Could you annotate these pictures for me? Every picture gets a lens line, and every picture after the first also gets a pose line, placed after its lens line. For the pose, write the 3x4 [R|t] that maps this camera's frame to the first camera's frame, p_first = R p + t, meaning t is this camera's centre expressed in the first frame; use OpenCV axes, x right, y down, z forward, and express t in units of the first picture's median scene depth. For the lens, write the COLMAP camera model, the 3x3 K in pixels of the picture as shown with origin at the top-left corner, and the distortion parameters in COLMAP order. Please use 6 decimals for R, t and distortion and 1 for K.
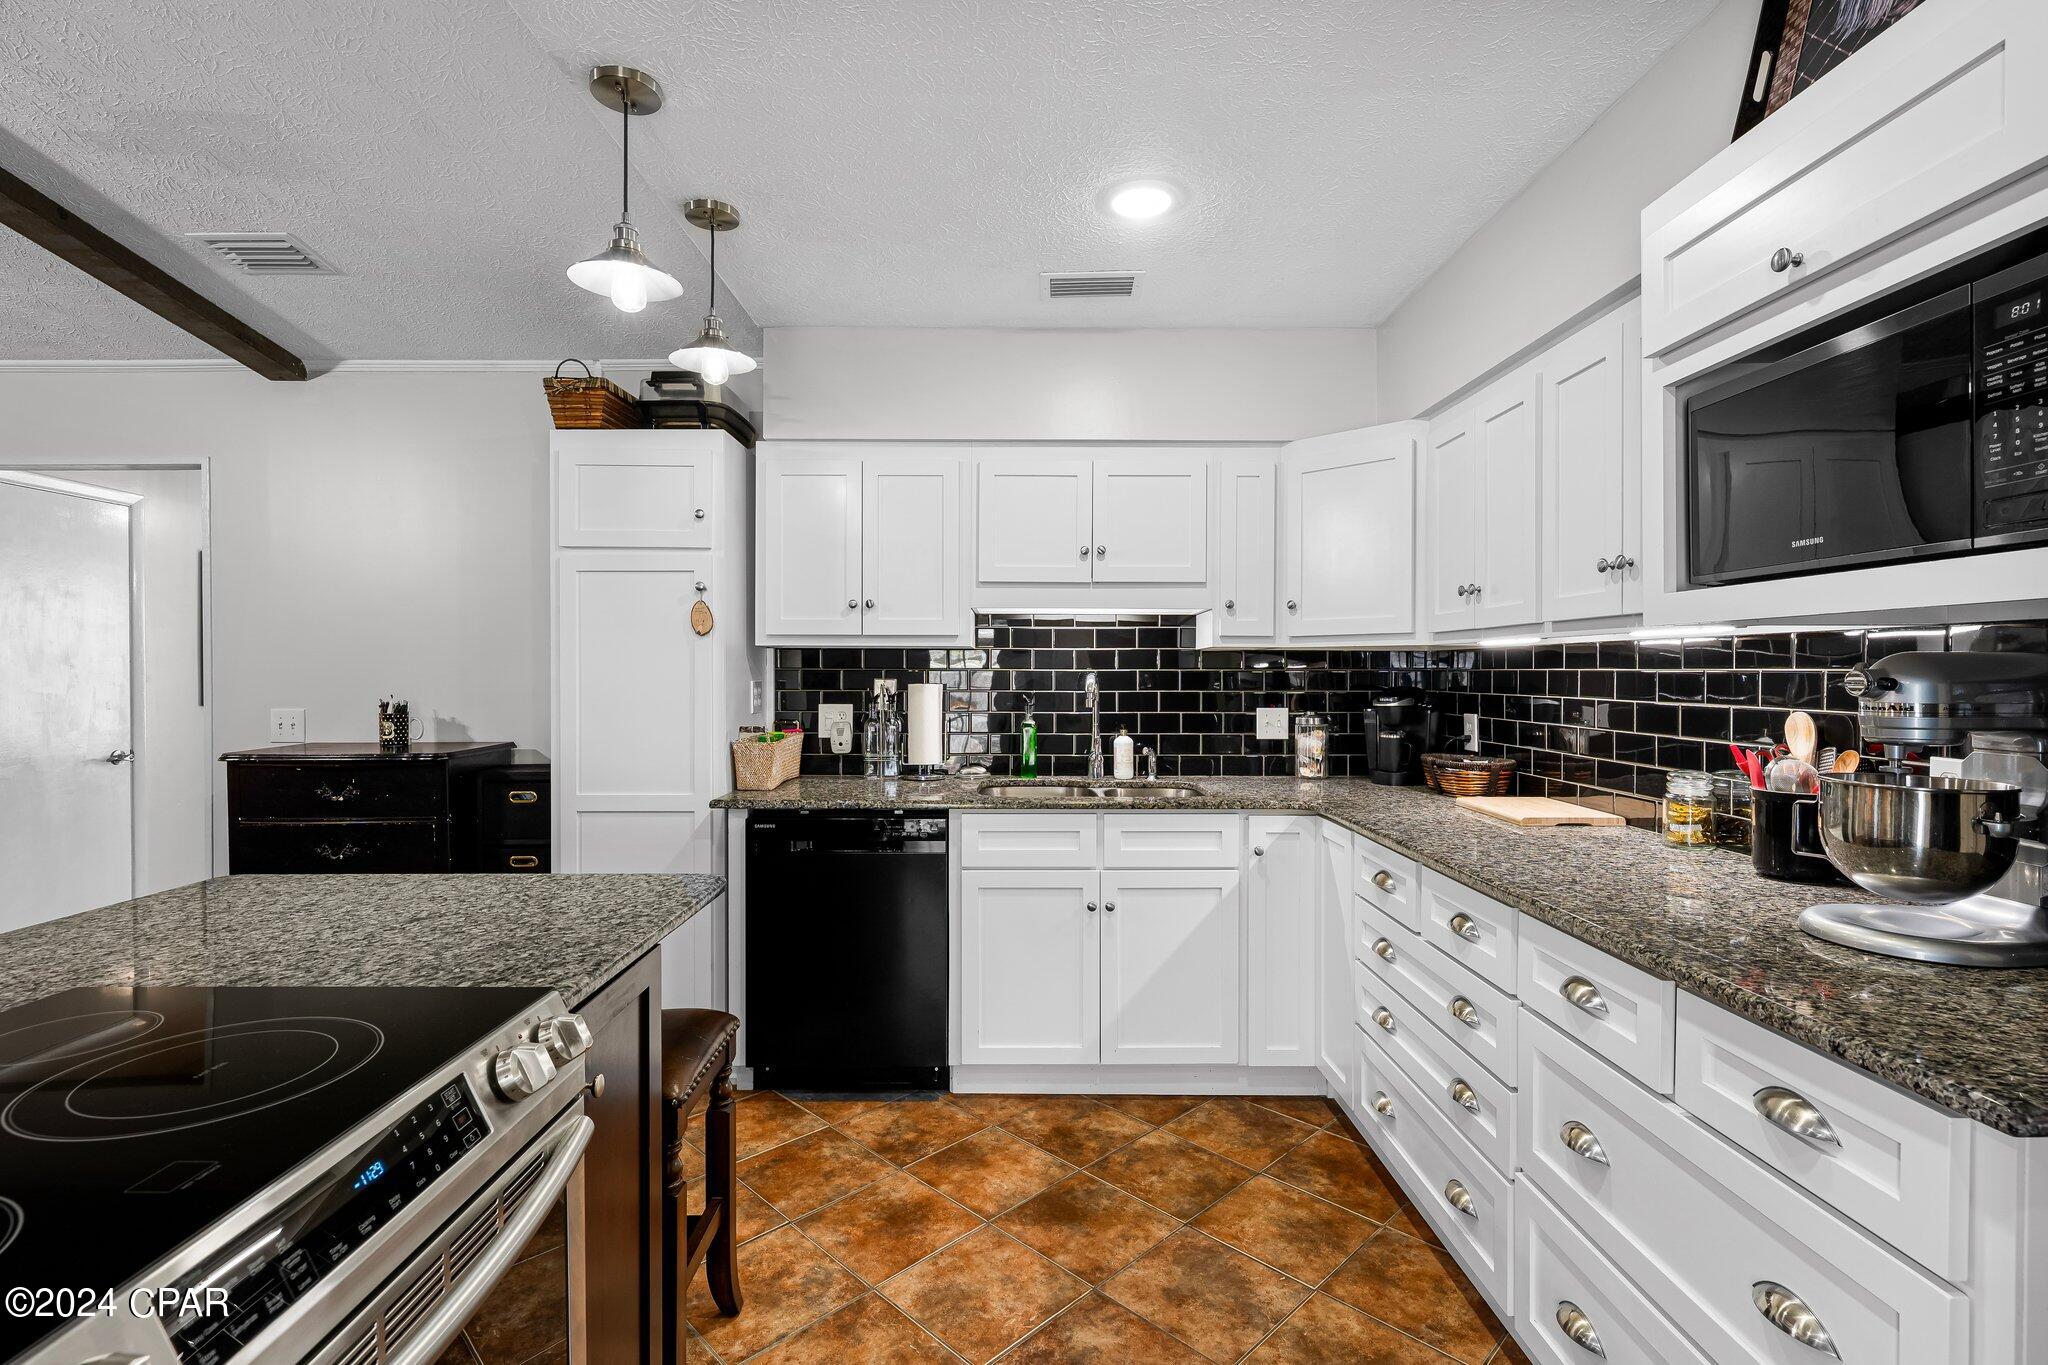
lens RADIAL K [[944.9, 0, 1022.2], [0, 944.9, 672.9], [0, 0, 1]] dist [-0.000881, -0.001934]
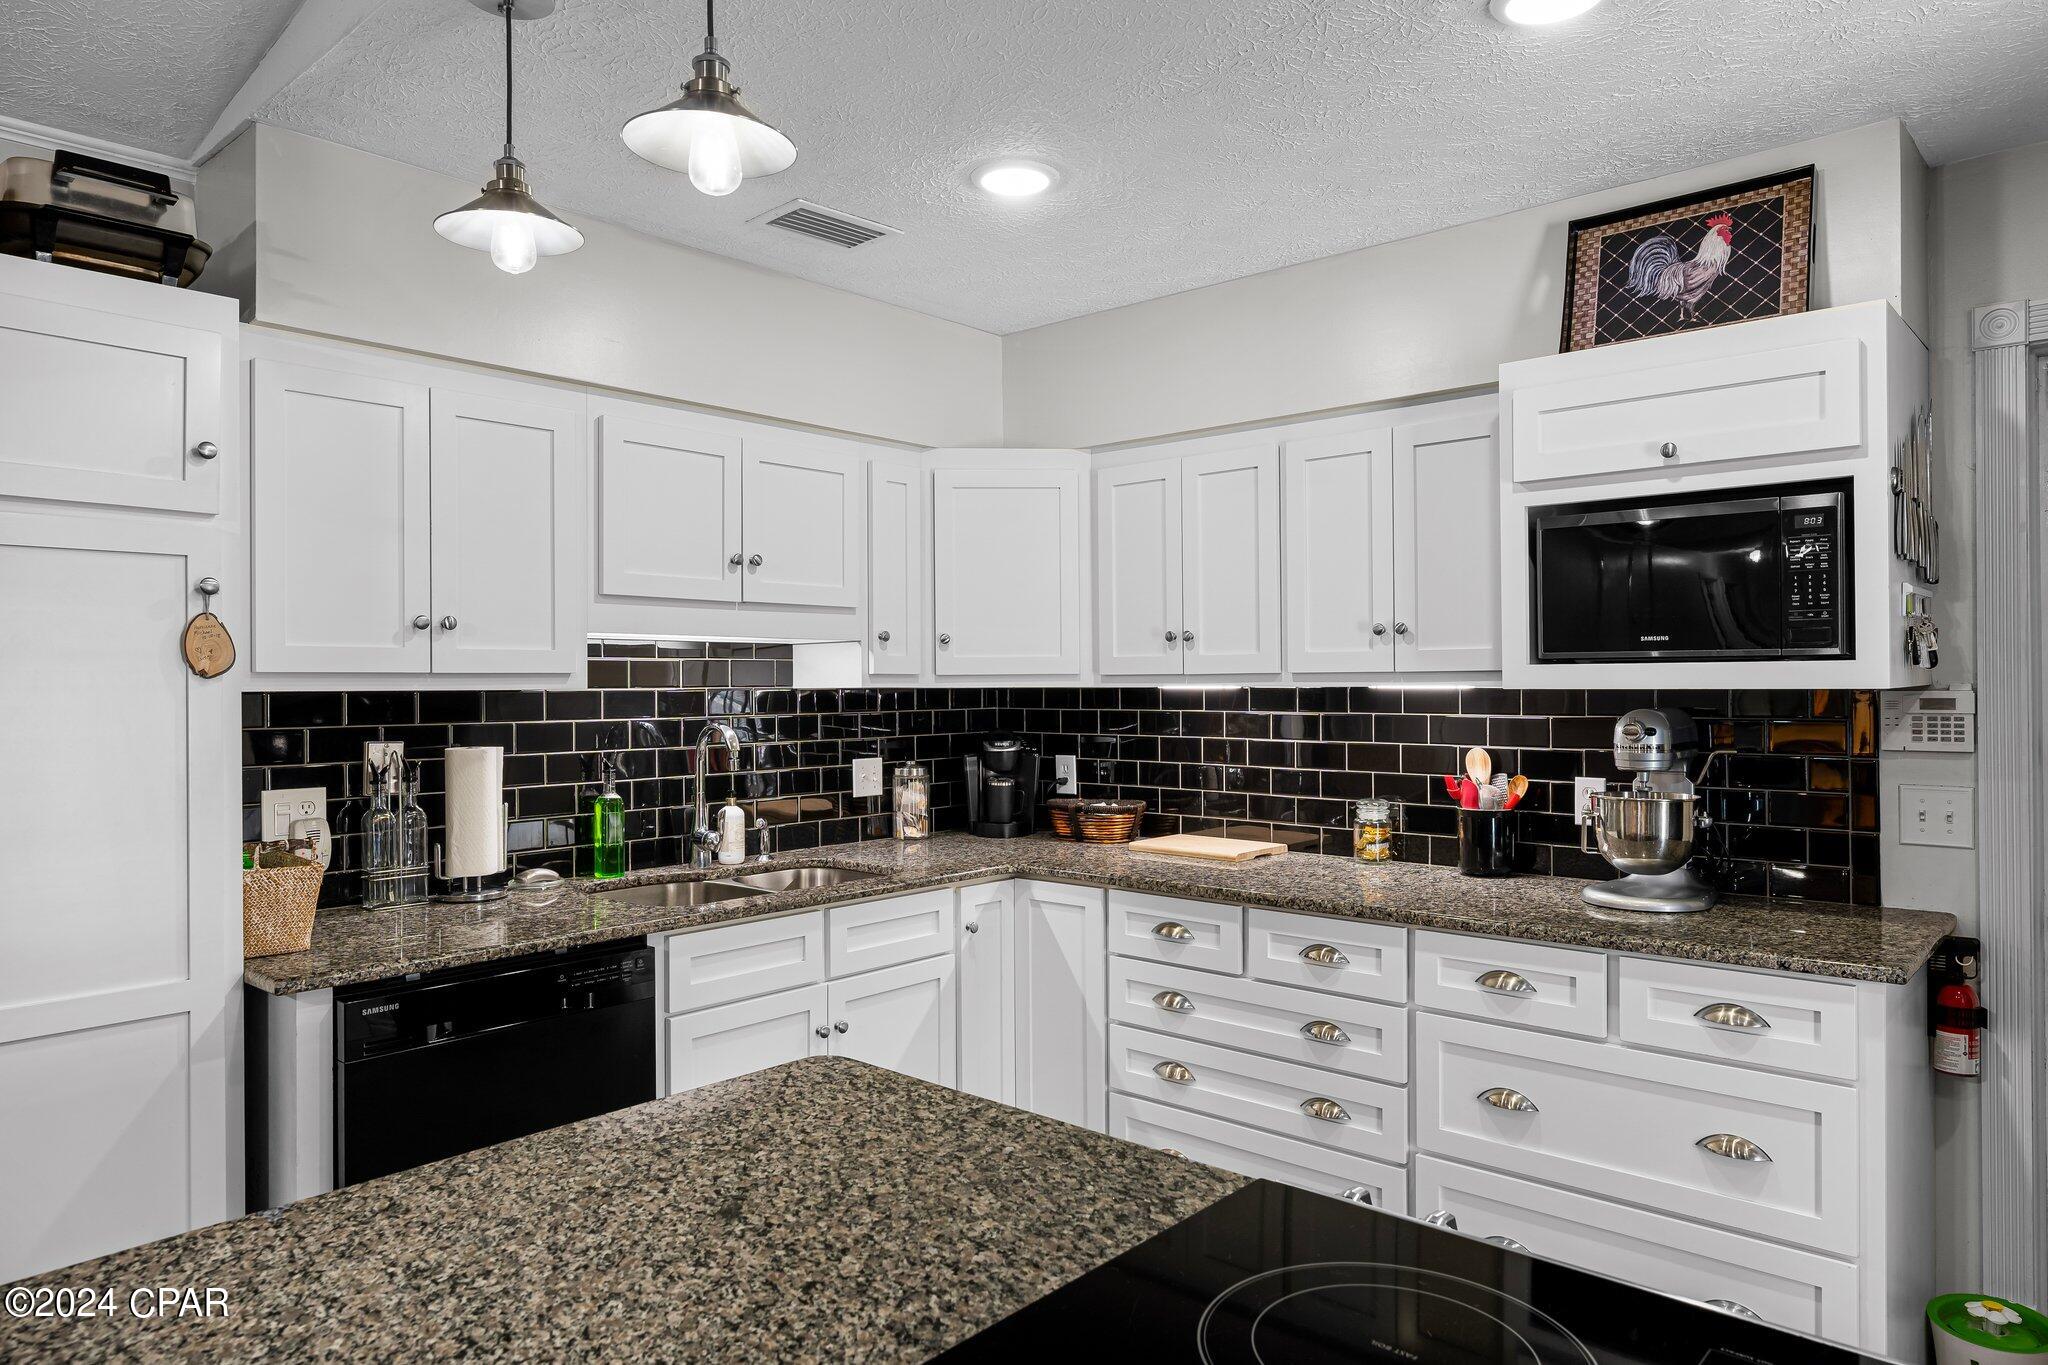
lens RADIAL K [[1284.7, 0, 1026.3], [0, 1284.7, 677.0], [0, 0, 1]] dist [-0.007077, 0.000903]
pose [[0.665643, -0.001351, 0.746269, -0.528886], [0.007208, 0.999963, -0.004619, -0.030605], [-0.746236, 0.008454, 0.665628, 0.159736]]
